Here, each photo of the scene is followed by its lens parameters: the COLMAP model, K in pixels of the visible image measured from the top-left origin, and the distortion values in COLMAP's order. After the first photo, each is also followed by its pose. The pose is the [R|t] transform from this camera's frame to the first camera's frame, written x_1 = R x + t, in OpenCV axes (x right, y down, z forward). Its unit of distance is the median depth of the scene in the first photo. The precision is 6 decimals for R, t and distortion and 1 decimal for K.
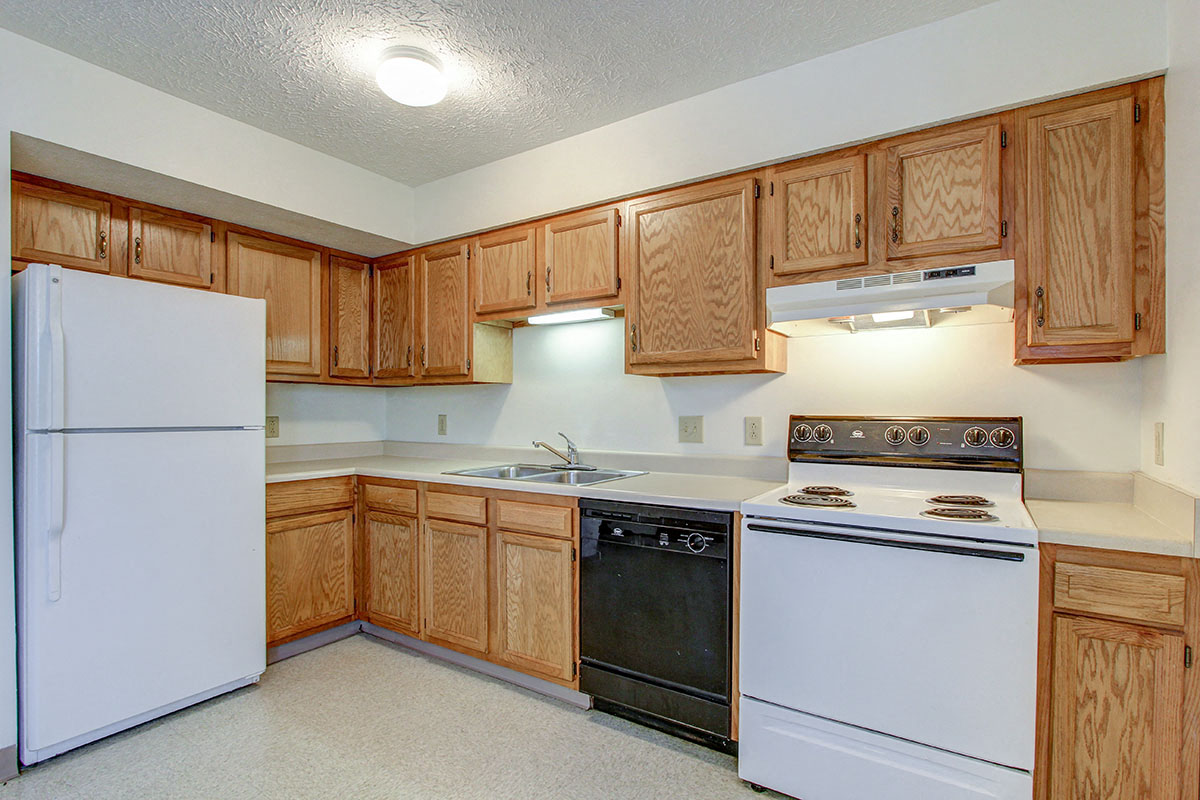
lens RADIAL K [[580.6, 0, 598.6], [0, 580.6, 406.7], [0, 0, 1]] dist [0.000601, 0.001004]
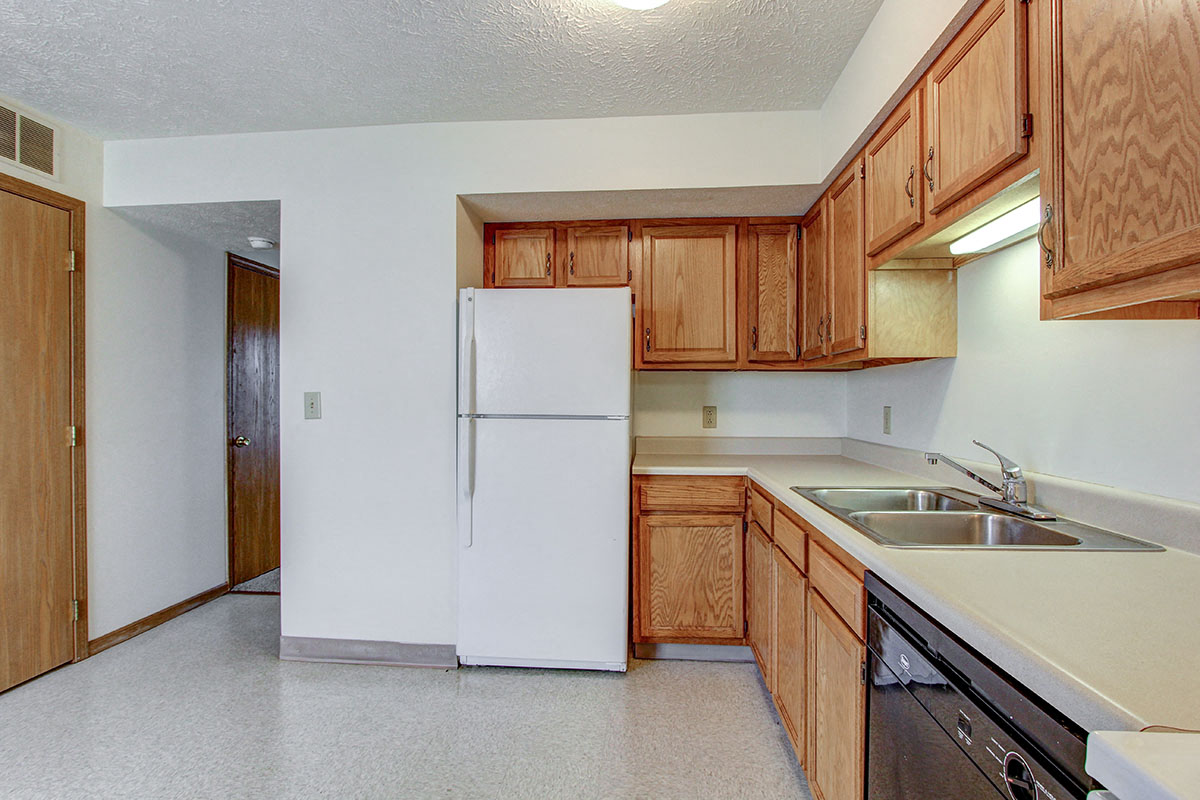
lens RADIAL K [[586.4, 0, 600.0], [0, 586.4, 400.0], [0, 0, 1]] dist [-0.016455, 0.001283]
pose [[0.494498, 0.001550, -0.869177, 0.231372], [0.003131, 0.999989, 0.003564, 0.002447], [0.869173, -0.004484, 0.494488, 0.410216]]
